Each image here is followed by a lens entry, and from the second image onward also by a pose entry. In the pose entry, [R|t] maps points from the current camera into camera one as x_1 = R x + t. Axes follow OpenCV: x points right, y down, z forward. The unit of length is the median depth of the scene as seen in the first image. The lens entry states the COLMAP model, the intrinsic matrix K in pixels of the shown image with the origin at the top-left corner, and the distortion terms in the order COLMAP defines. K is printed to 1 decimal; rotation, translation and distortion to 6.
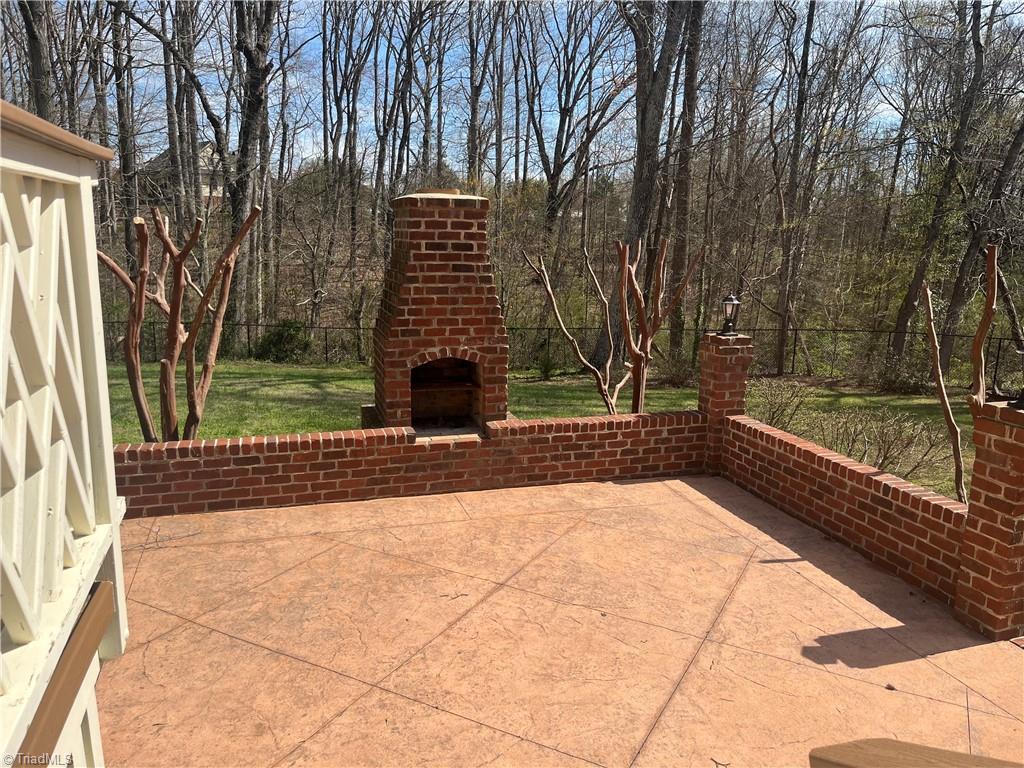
lens RADIAL K [[772.9, 0, 515.9], [0, 772.9, 392.2], [0, 0, 1]] dist [0.055883, -0.074526]
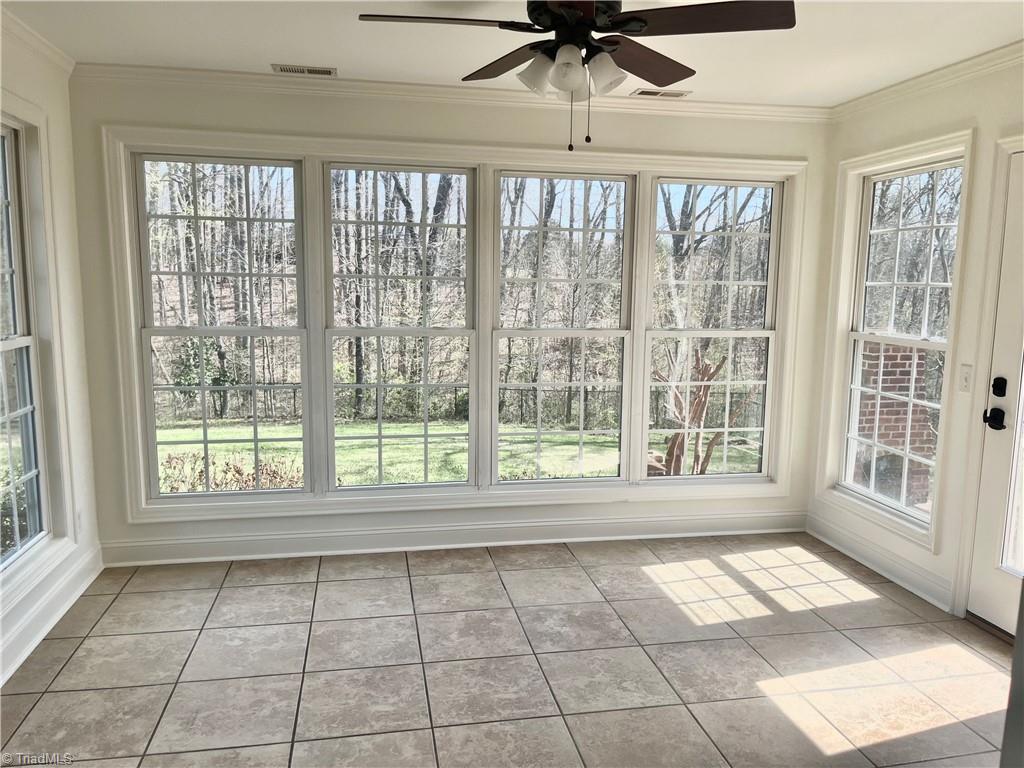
lens RADIAL K [[772.9, 0, 516.8], [0, 772.9, 385.7], [0, 0, 1]] dist [0.055883, -0.074526]
pose [[0.993551, 0.011404, -0.112810, -0.584337], [-0.019280, 0.997433, -0.068966, -0.059742], [0.111734, 0.070696, 0.991220, -0.410019]]
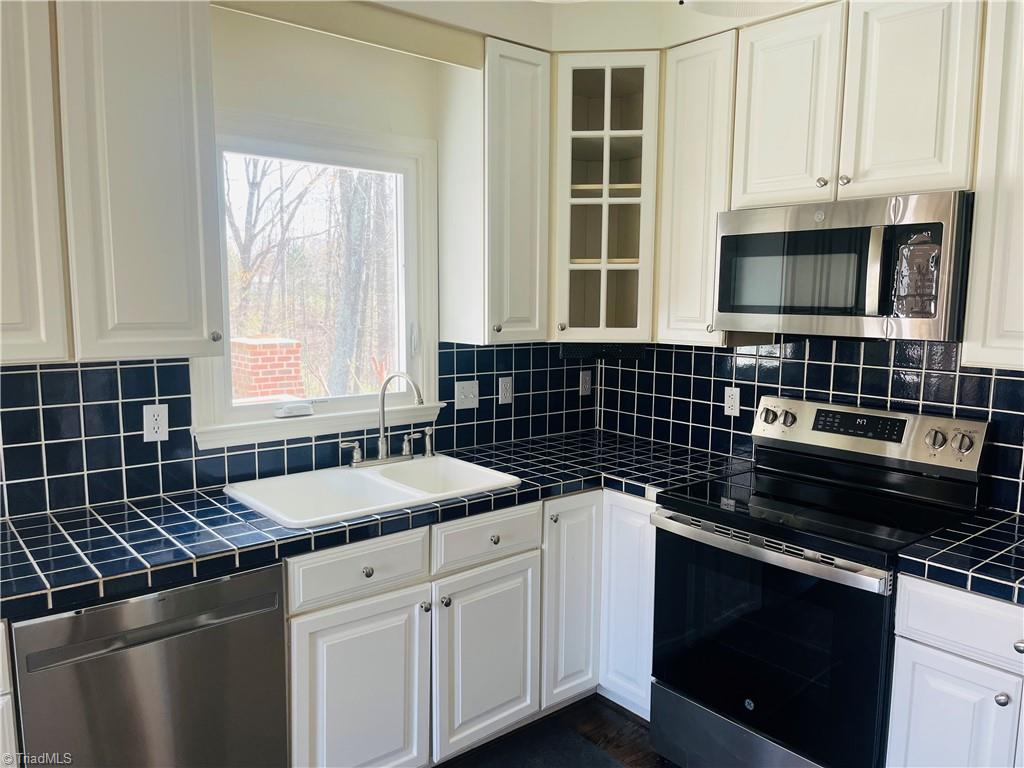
lens RADIAL K [[772.9, 0, 518.9], [0, 772.9, 385.7], [0, 0, 1]] dist [0.055883, -0.074526]
pose [[0.922764, -0.055729, 0.381314, -0.233917], [0.087110, 0.994041, -0.065524, -0.014022], [-0.375390, 0.093680, 0.922121, -0.637602]]
